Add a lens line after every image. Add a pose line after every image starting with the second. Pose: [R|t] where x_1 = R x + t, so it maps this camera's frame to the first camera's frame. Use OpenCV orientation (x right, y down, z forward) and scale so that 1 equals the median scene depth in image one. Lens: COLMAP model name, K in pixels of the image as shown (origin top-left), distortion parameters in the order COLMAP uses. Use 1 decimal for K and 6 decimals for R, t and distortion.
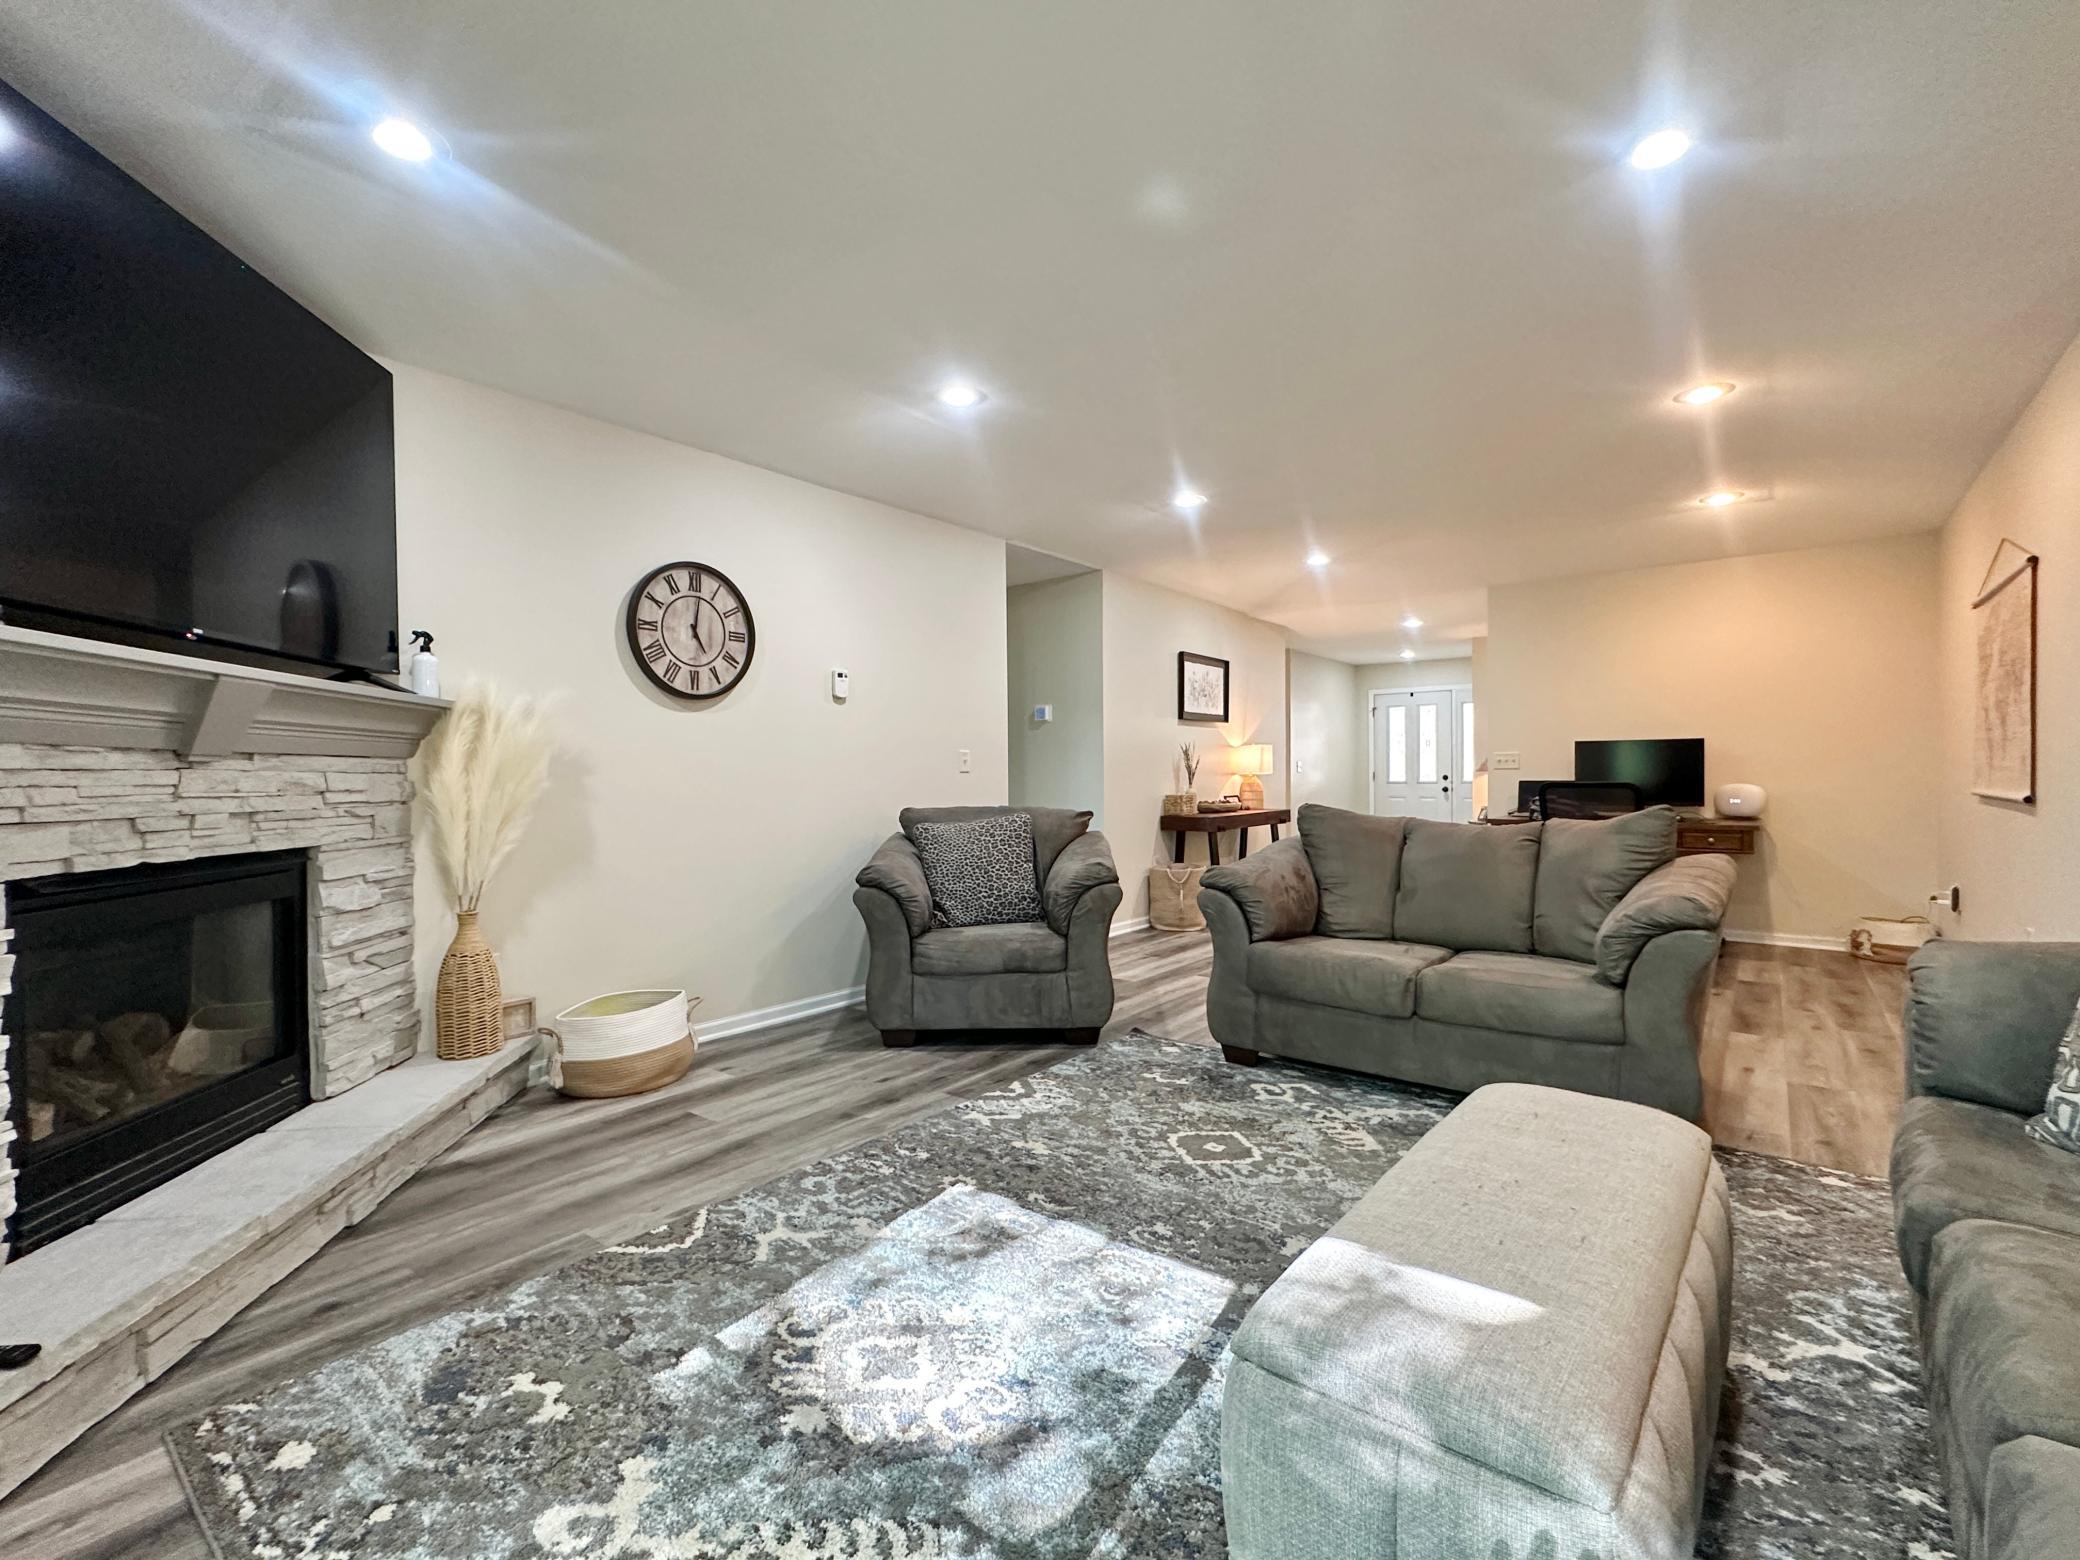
lens RADIAL K [[937.5, 0, 1038.8], [0, 937.5, 780.8], [0, 0, 1]] dist [-0.001335, -0.000320]
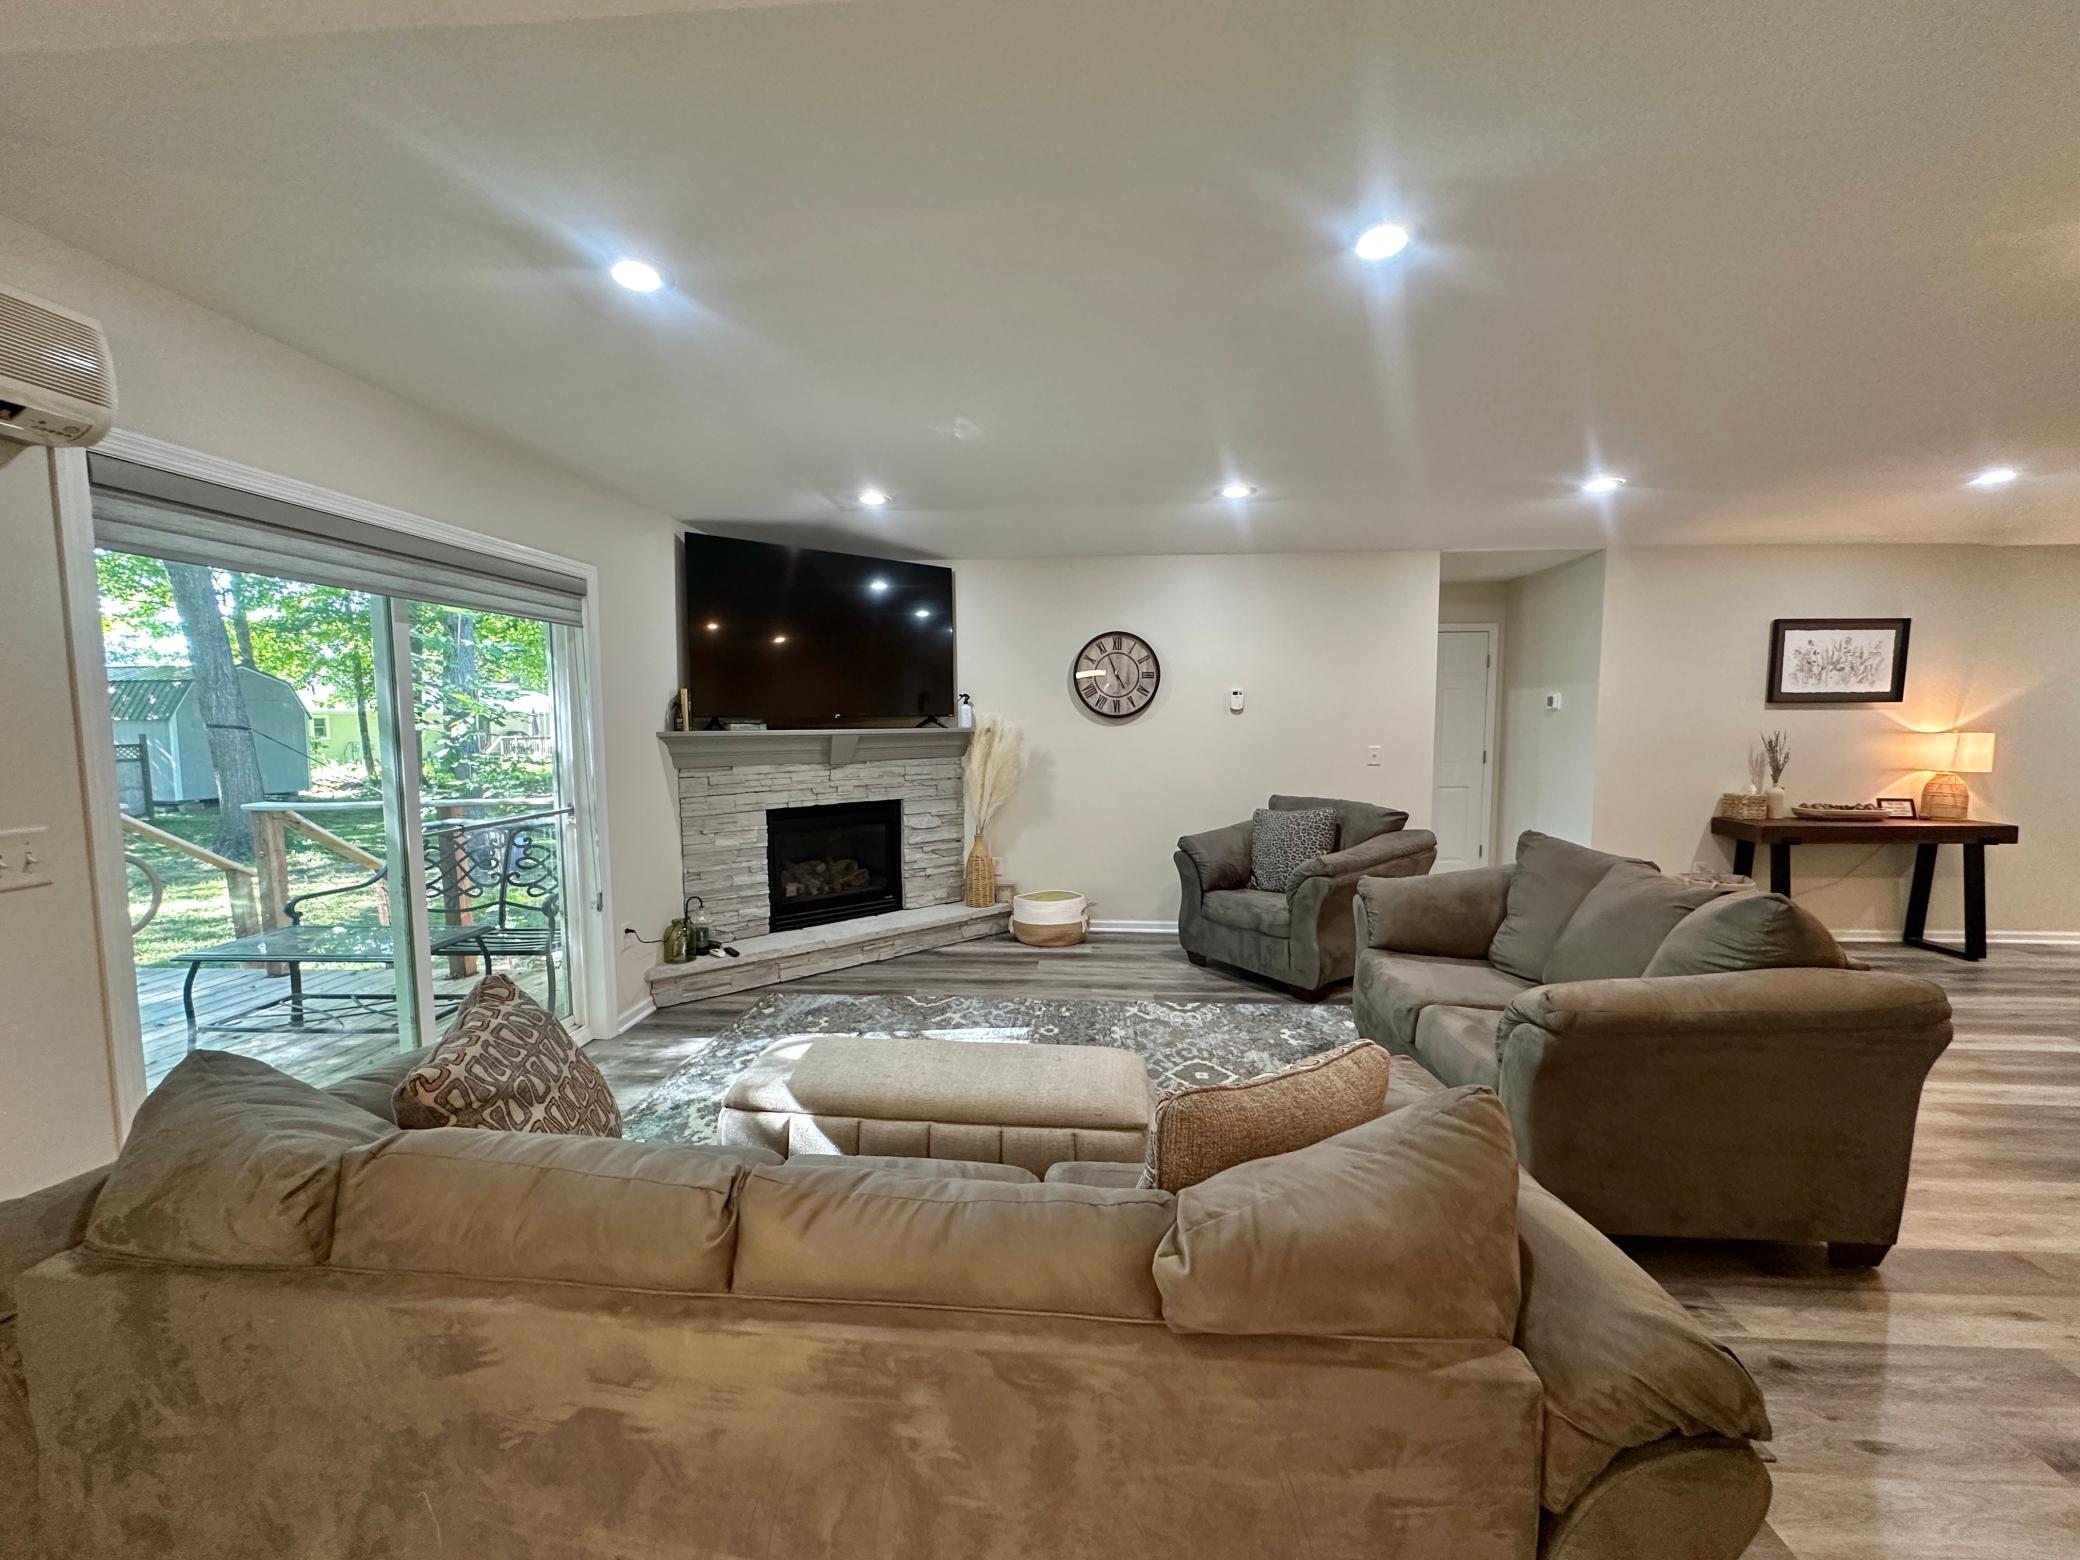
lens RADIAL K [[835.1, 0, 1041.5], [0, 835.1, 778.6], [0, 0, 1]] dist [-0.010343, -0.000029]
pose [[0.559598, 0.071924, -0.825637, 0.871288], [-0.007091, 0.996606, 0.082012, -0.118561], [0.828734, -0.040039, 0.558209, 0.119472]]
